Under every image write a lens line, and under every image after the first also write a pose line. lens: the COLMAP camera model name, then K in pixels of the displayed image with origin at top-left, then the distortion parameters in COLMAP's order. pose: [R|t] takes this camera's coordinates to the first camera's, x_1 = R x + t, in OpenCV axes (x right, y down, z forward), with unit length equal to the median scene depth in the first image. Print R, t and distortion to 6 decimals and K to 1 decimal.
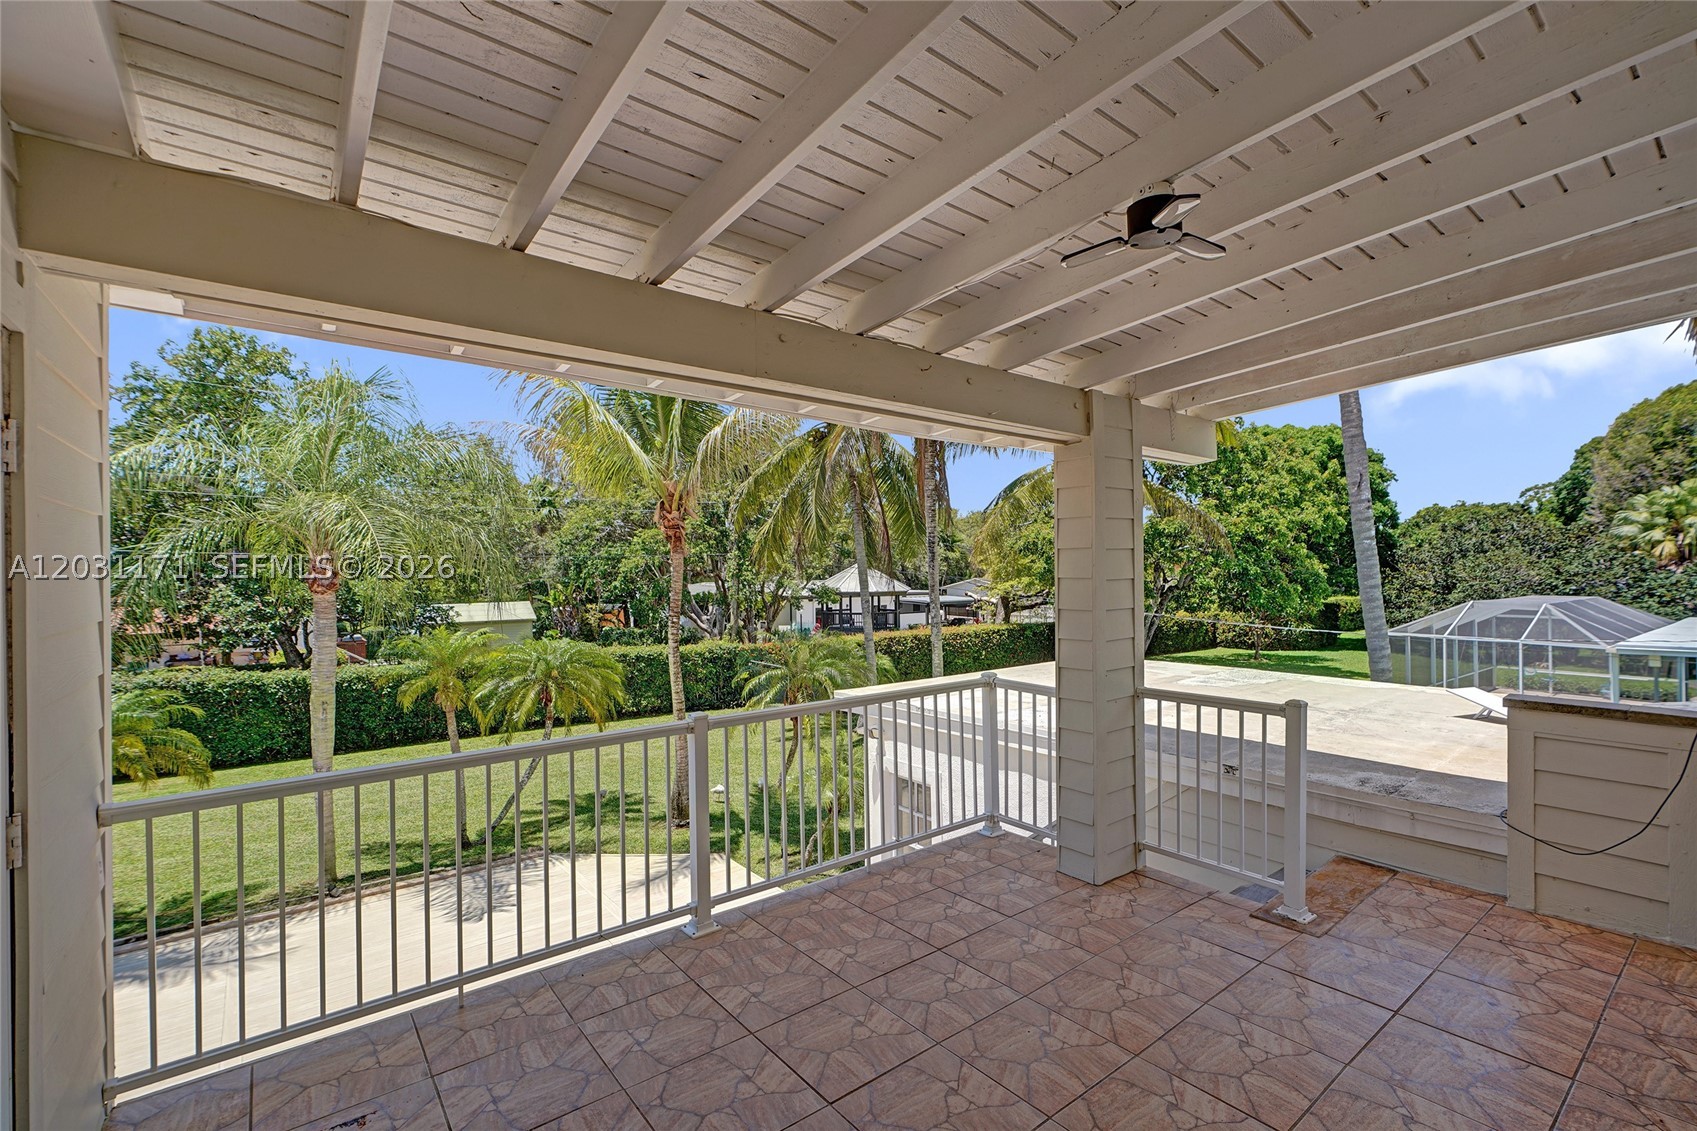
lens RADIAL K [[746.6, 0, 836.3], [0, 746.6, 577.0], [0, 0, 1]] dist [0.000382, 0.000171]
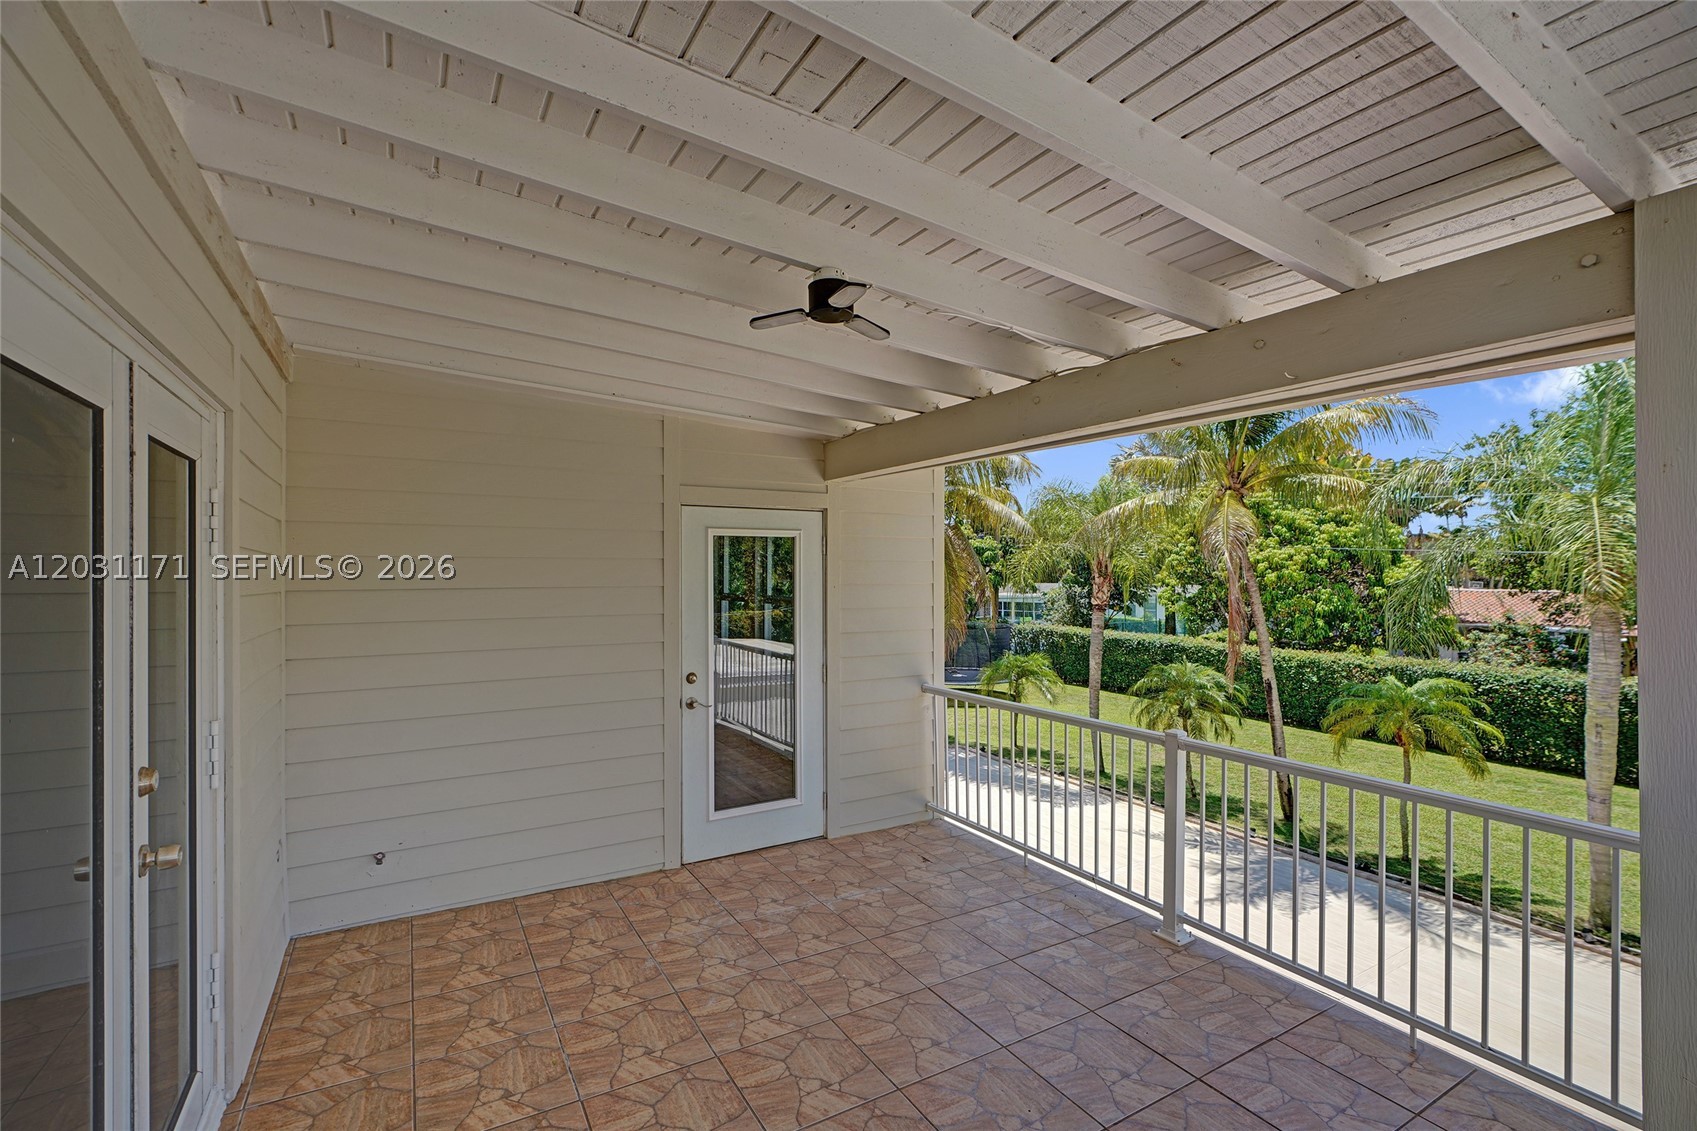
lens RADIAL K [[746.6, 0, 837.9], [0, 746.6, 562.2], [0, 0, 1]] dist [0.000382, 0.000171]
pose [[-0.118256, 0.001877, -0.992981, 0.347888], [-0.005519, 0.999982, 0.002548, -0.019226], [0.992968, 0.005782, -0.118243, 0.252199]]
